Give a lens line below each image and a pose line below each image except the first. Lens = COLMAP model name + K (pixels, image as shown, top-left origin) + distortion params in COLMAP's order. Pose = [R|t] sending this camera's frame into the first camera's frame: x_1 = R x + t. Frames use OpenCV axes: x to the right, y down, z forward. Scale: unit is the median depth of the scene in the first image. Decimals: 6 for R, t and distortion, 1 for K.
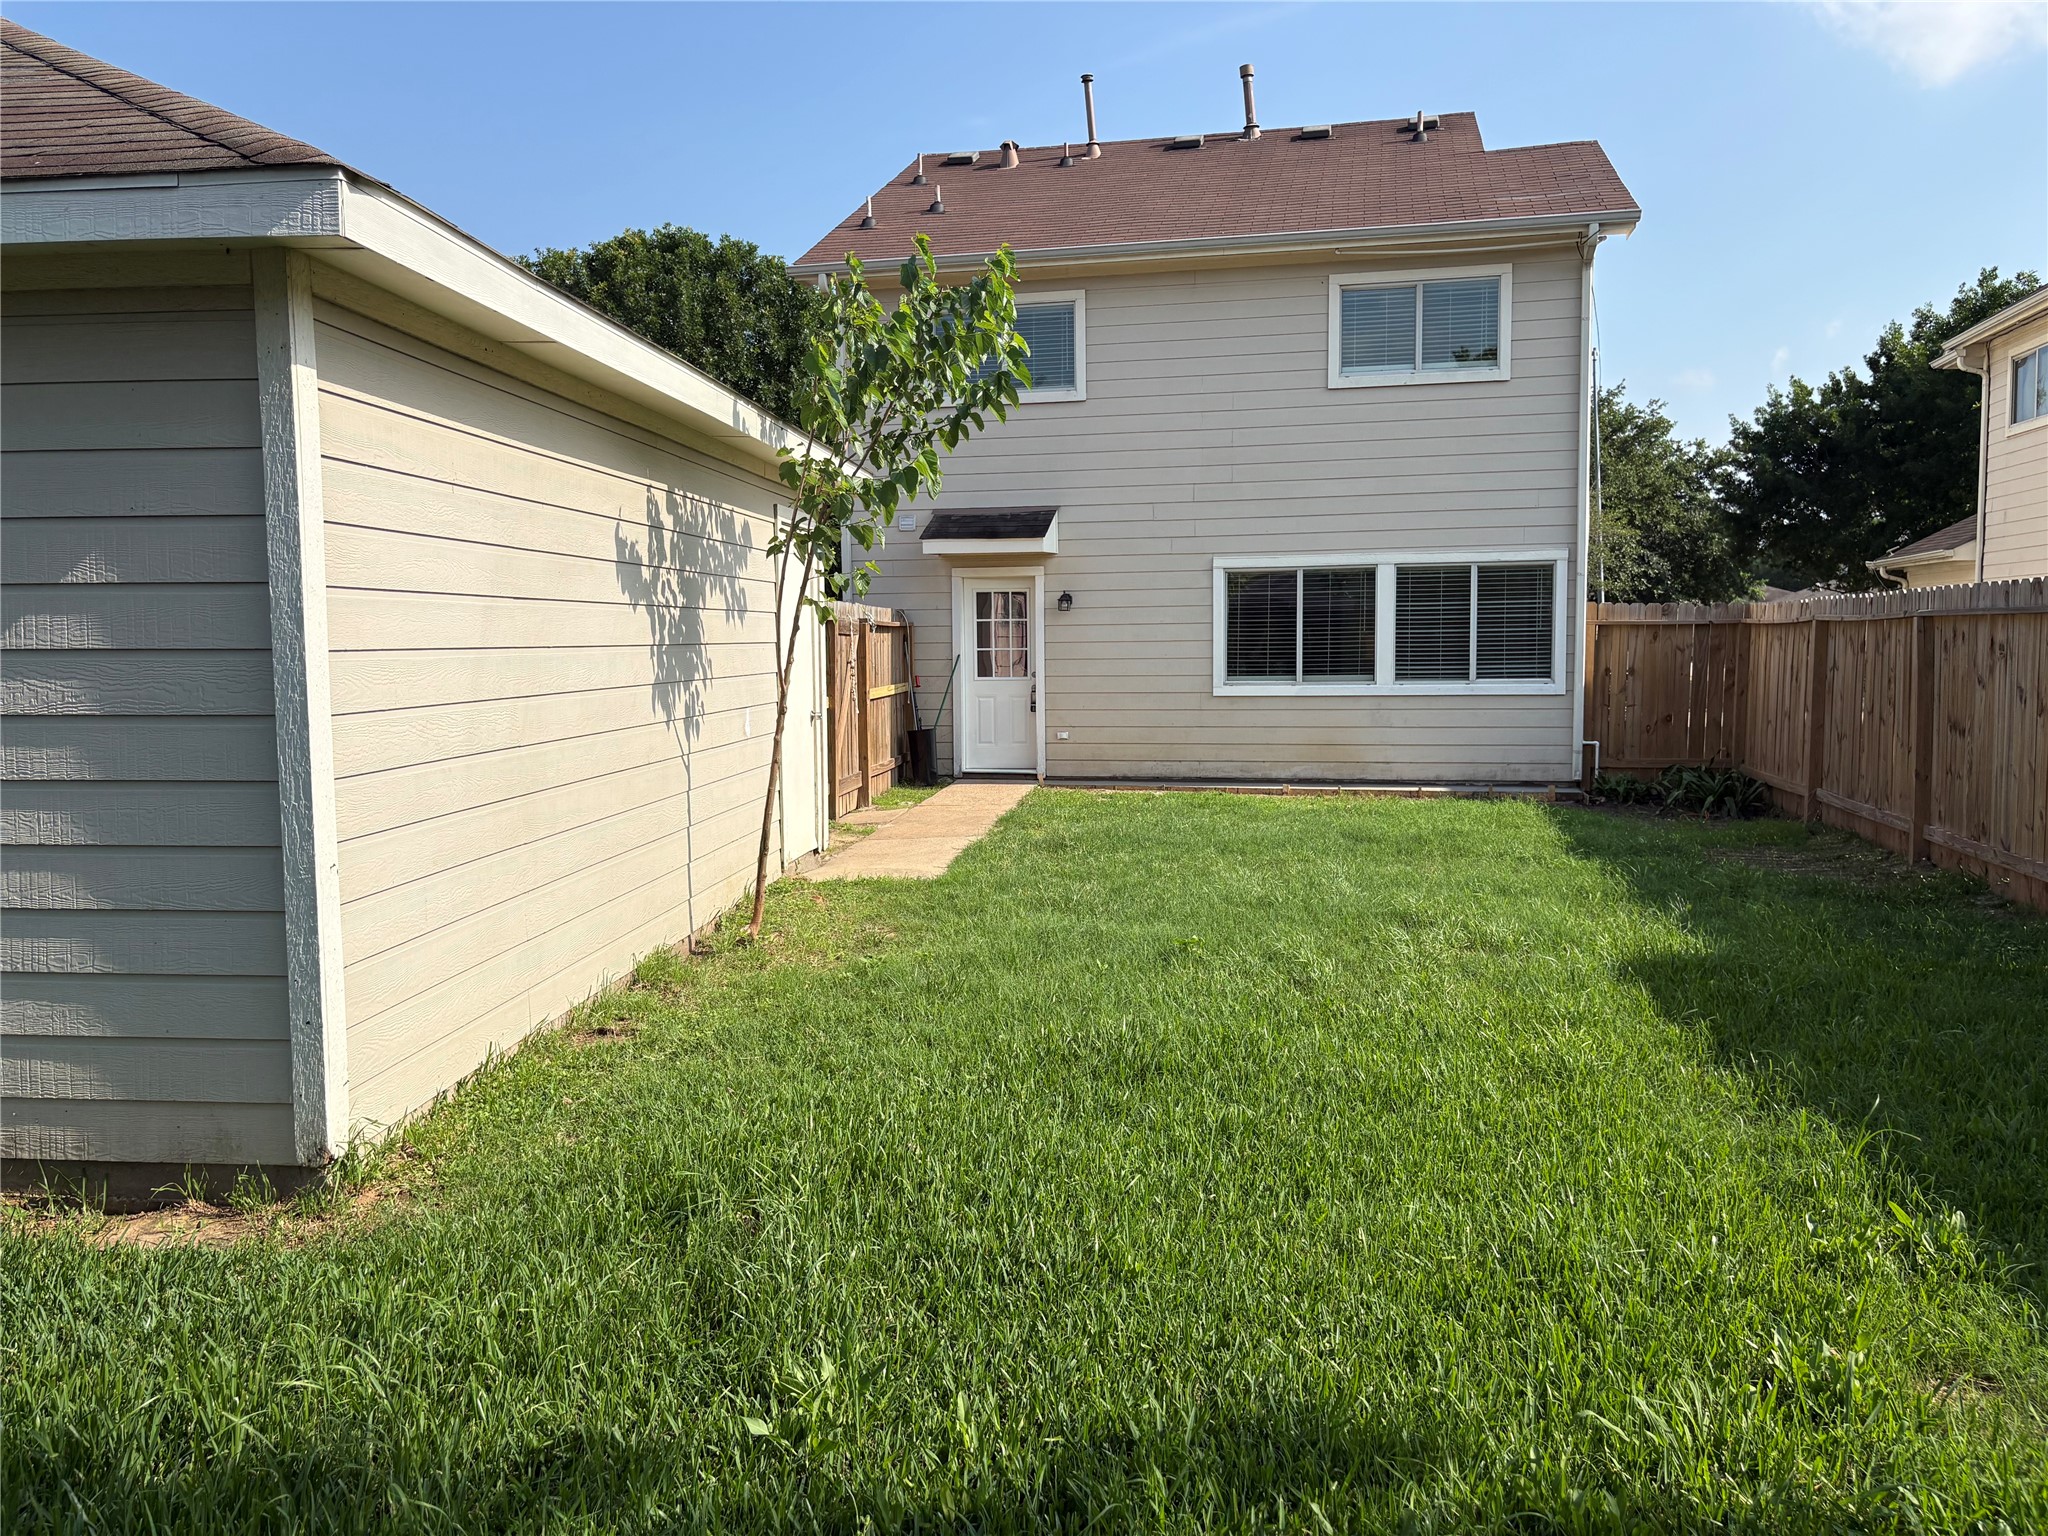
lens RADIAL K [[1554.7, 0, 1017.8], [0, 1554.7, 767.0], [0, 0, 1]] dist [0.051150, -0.052257]
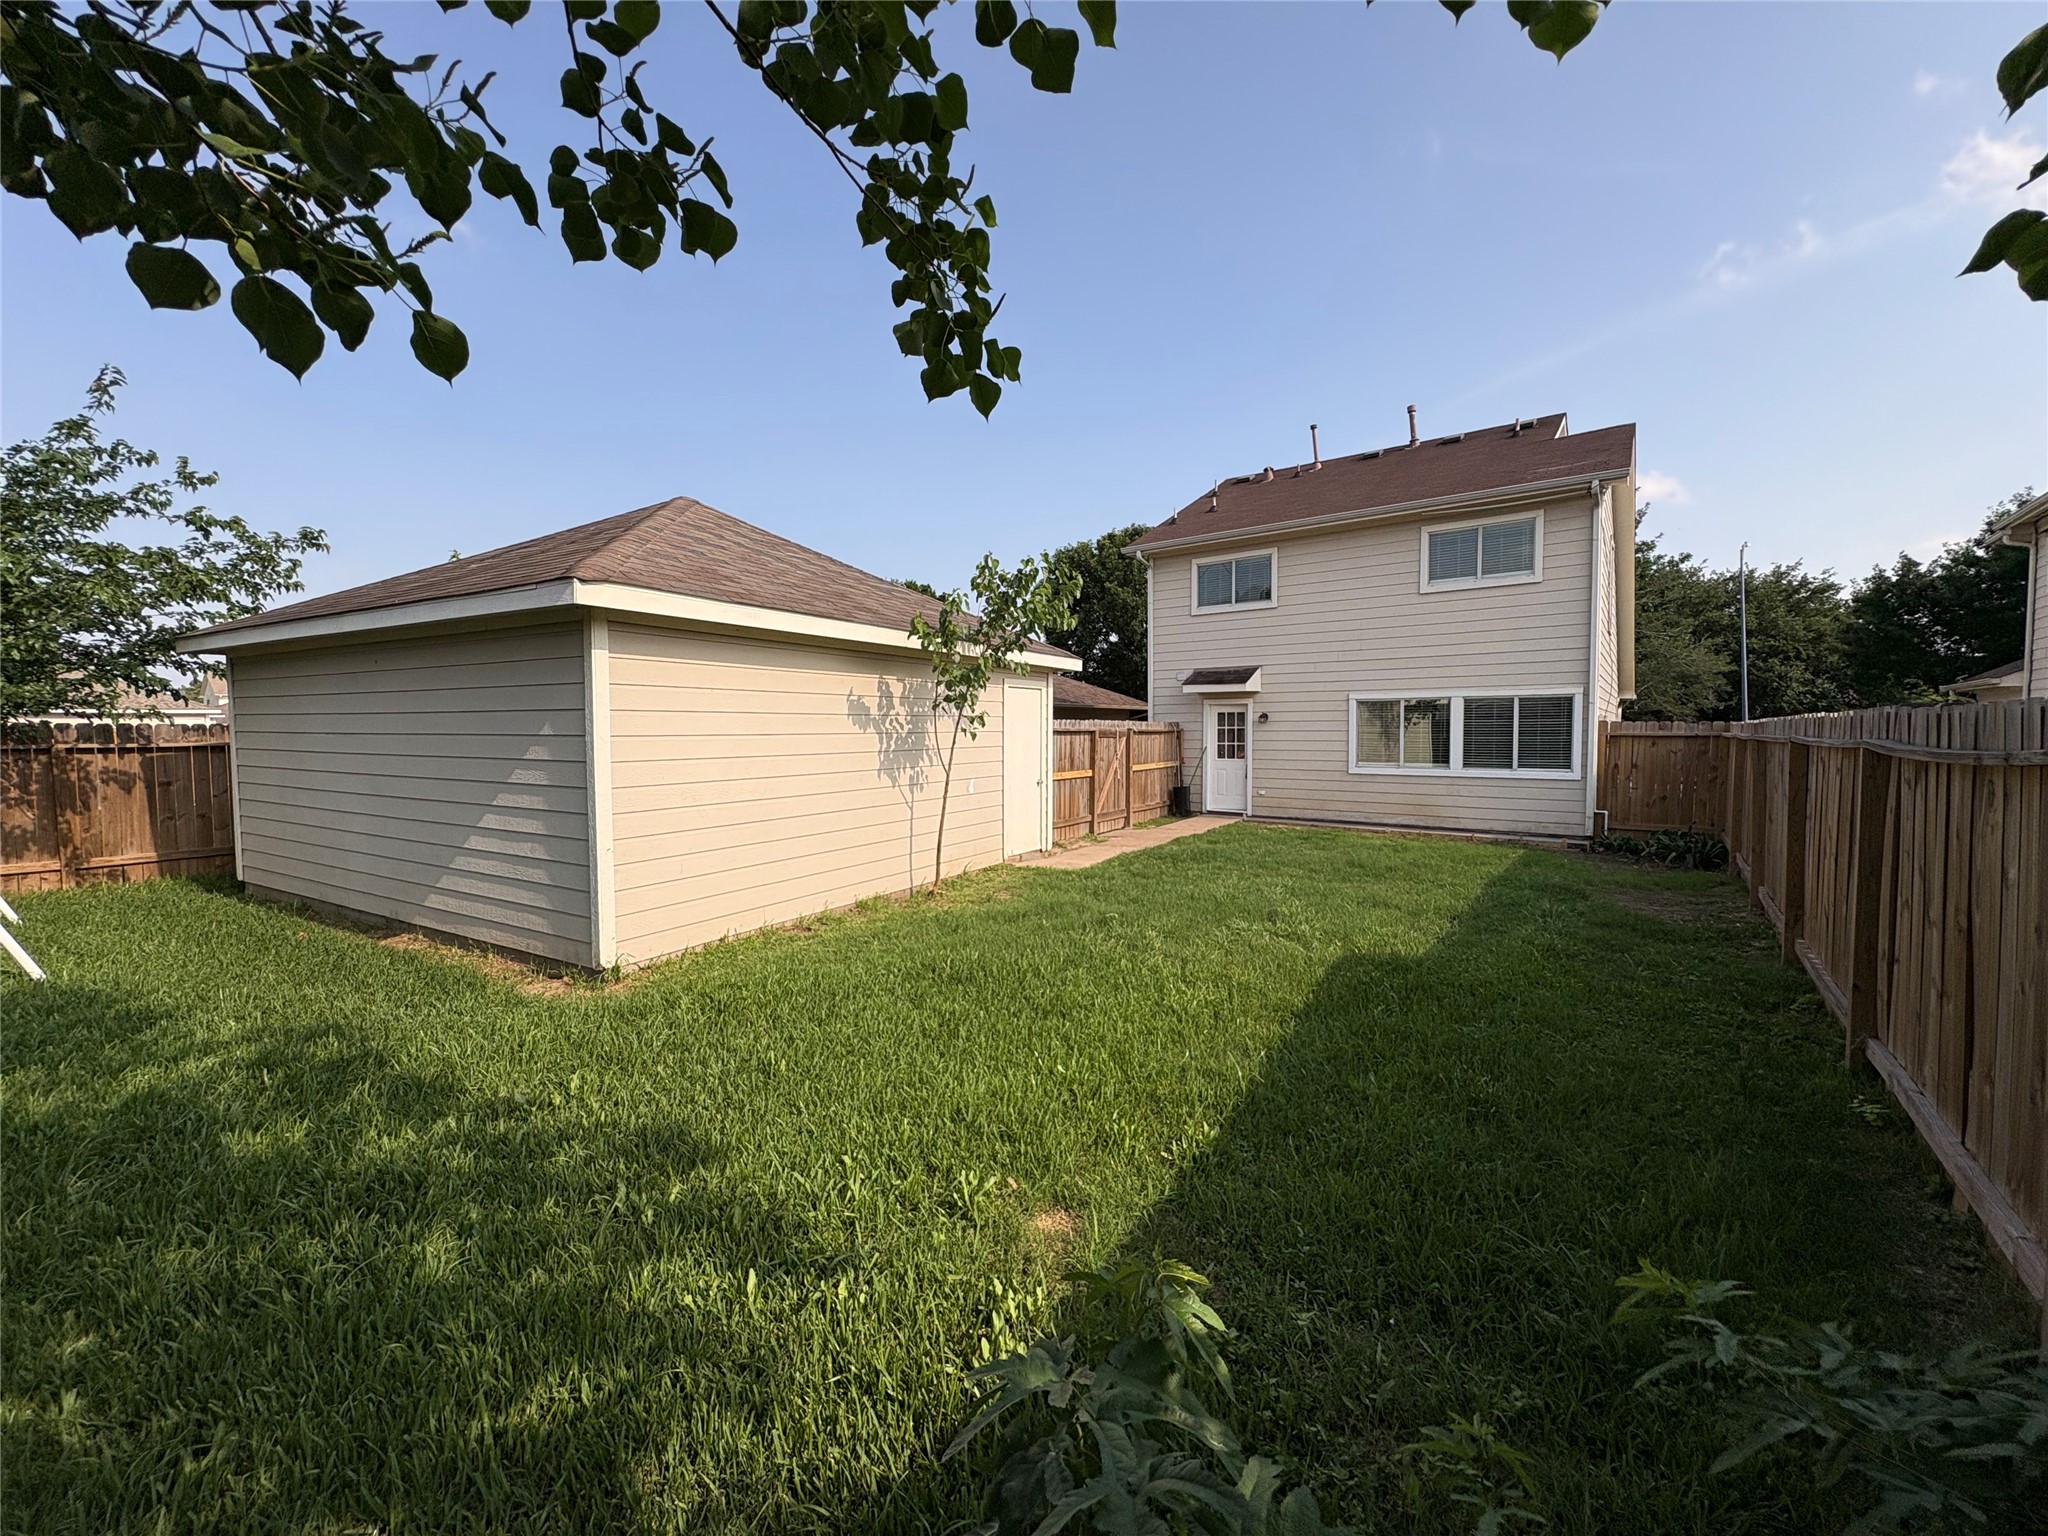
lens RADIAL K [[817.3, 0, 1024.3], [0, 817.3, 764.8], [0, 0, 1]] dist [0.002022, 0.001107]
pose [[0.904157, 0.026735, -0.426364, 0.191191], [-0.041531, 0.998813, -0.025440, -0.017493], [0.425178, 0.040709, 0.904194, 0.029899]]
